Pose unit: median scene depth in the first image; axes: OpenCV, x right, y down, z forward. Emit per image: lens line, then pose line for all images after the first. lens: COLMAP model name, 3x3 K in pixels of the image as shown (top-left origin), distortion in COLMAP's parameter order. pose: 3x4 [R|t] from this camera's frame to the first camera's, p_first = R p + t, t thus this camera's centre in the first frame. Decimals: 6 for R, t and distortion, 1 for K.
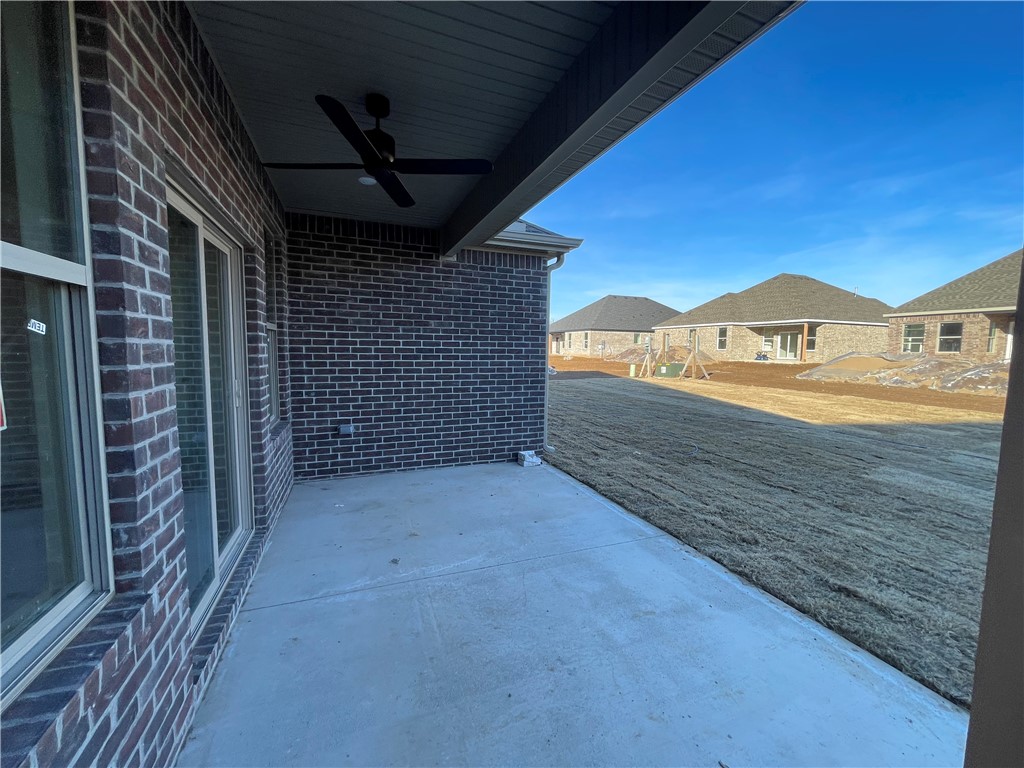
lens RADIAL K [[411.3, 0, 511.3], [0, 411.3, 383.6], [0, 0, 1]] dist [-0.003121, -0.000198]
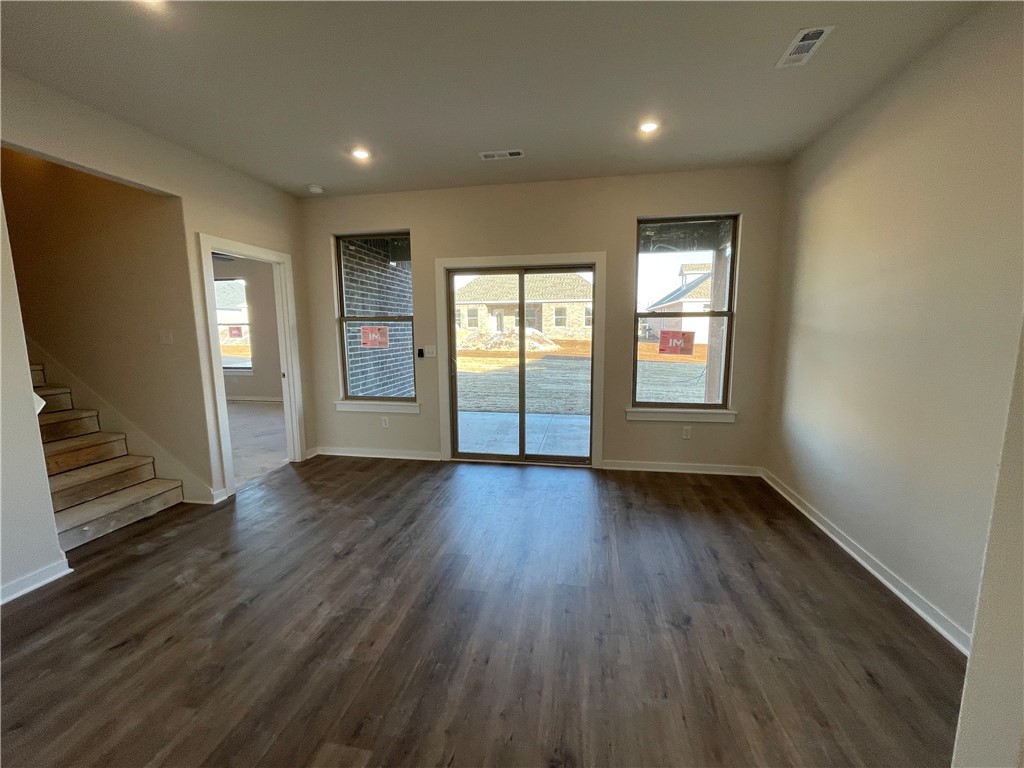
lens RADIAL K [[411.3, 0, 507.5], [0, 411.3, 386.6], [0, 0, 1]] dist [-0.003121, -0.000198]
pose [[0.533001, -0.137636, 0.834845, -1.158630], [0.087369, 0.990359, 0.107495, -0.030478], [-0.841592, 0.015644, 0.539887, 0.005460]]
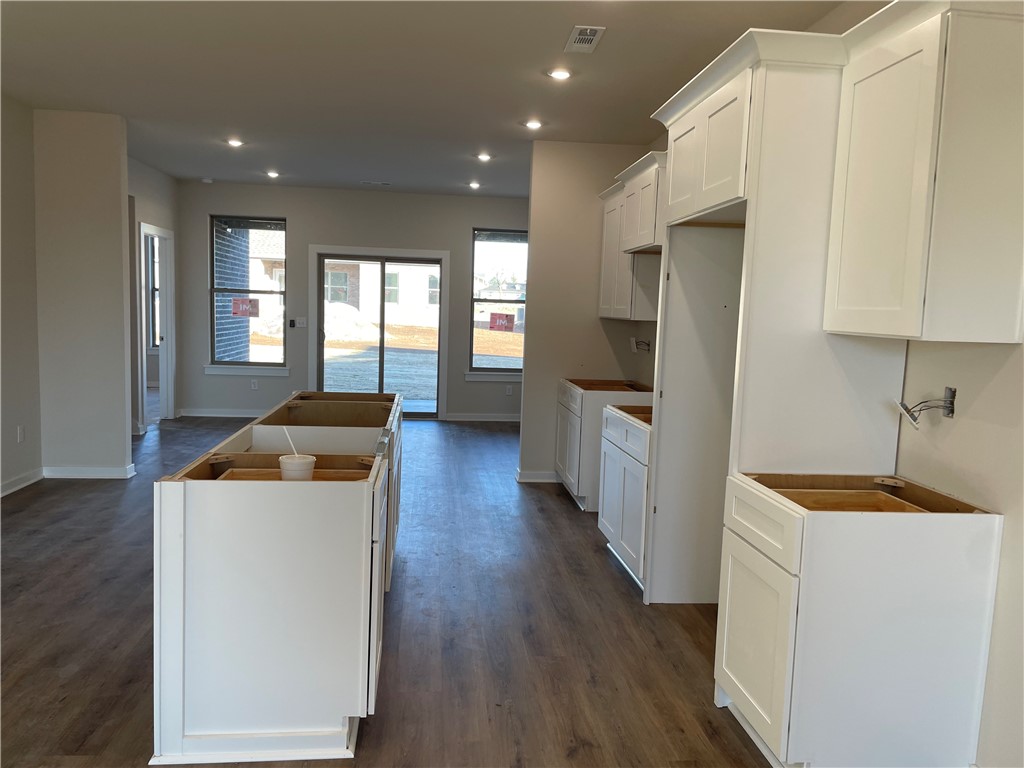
lens RADIAL K [[775.3, 0, 512.0], [0, 775.3, 384.9], [0, 0, 1]] dist [0.062209, -0.010777]
pose [[0.265471, -0.099102, 0.959012, -2.400129], [0.050679, 0.994762, 0.088768, -0.013420], [-0.962786, 0.025037, 0.269103, -0.464872]]
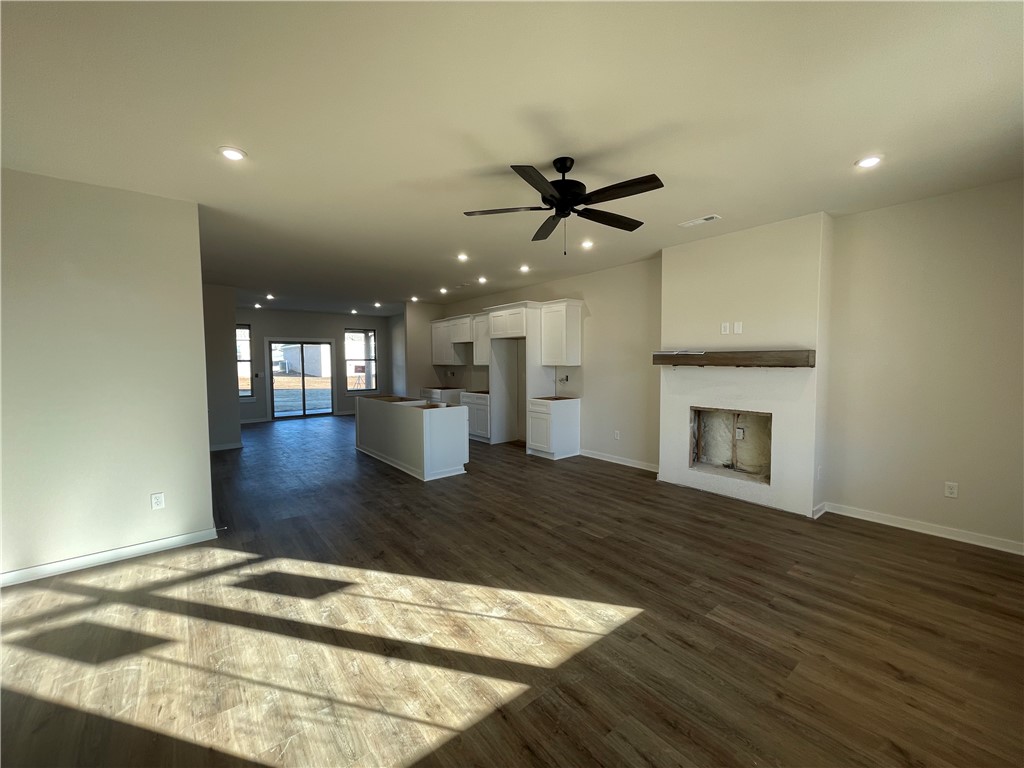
lens RADIAL K [[411.3, 0, 512.3], [0, 411.3, 379.7], [0, 0, 1]] dist [-0.003121, -0.000198]
pose [[-0.300874, -0.054582, 0.952101, -3.141485], [0.085367, 0.992811, 0.083893, -0.071660], [-0.949835, 0.106519, -0.294052, 0.027016]]
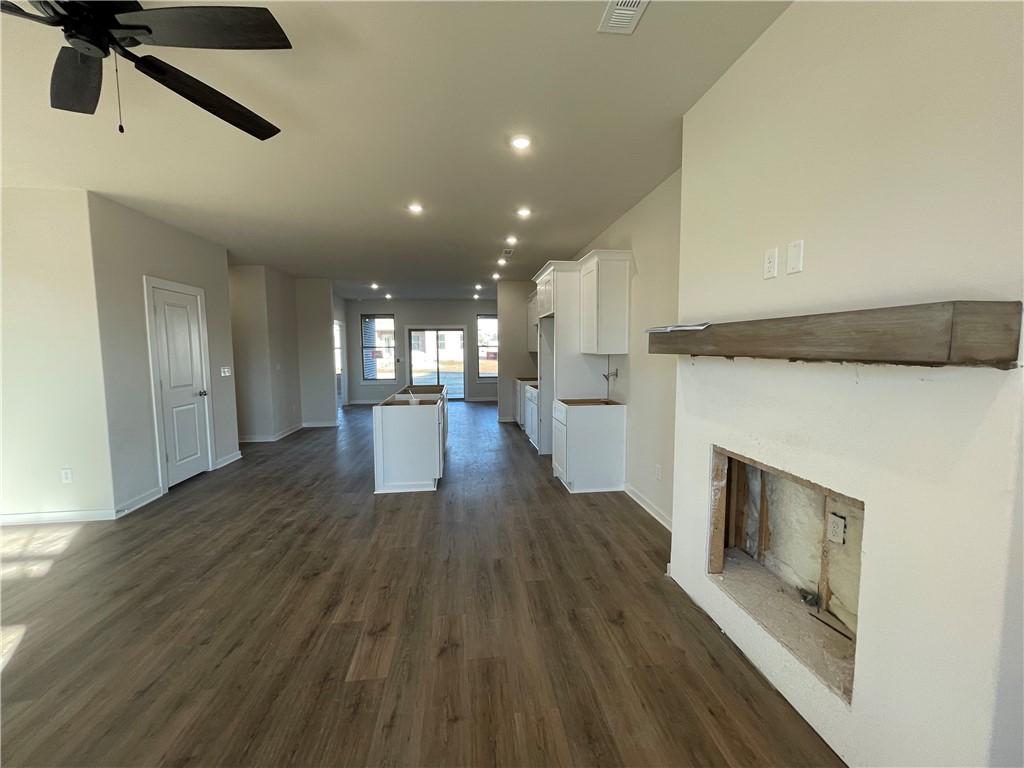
lens RADIAL K [[411.3, 0, 511.7], [0, 411.3, 381.7], [0, 0, 1]] dist [-0.003121, -0.000198]
pose [[0.250679, -0.090773, 0.963805, -2.785379], [0.092660, 0.993273, 0.069448, -0.003372], [-0.963626, 0.071897, 0.257404, -0.637131]]
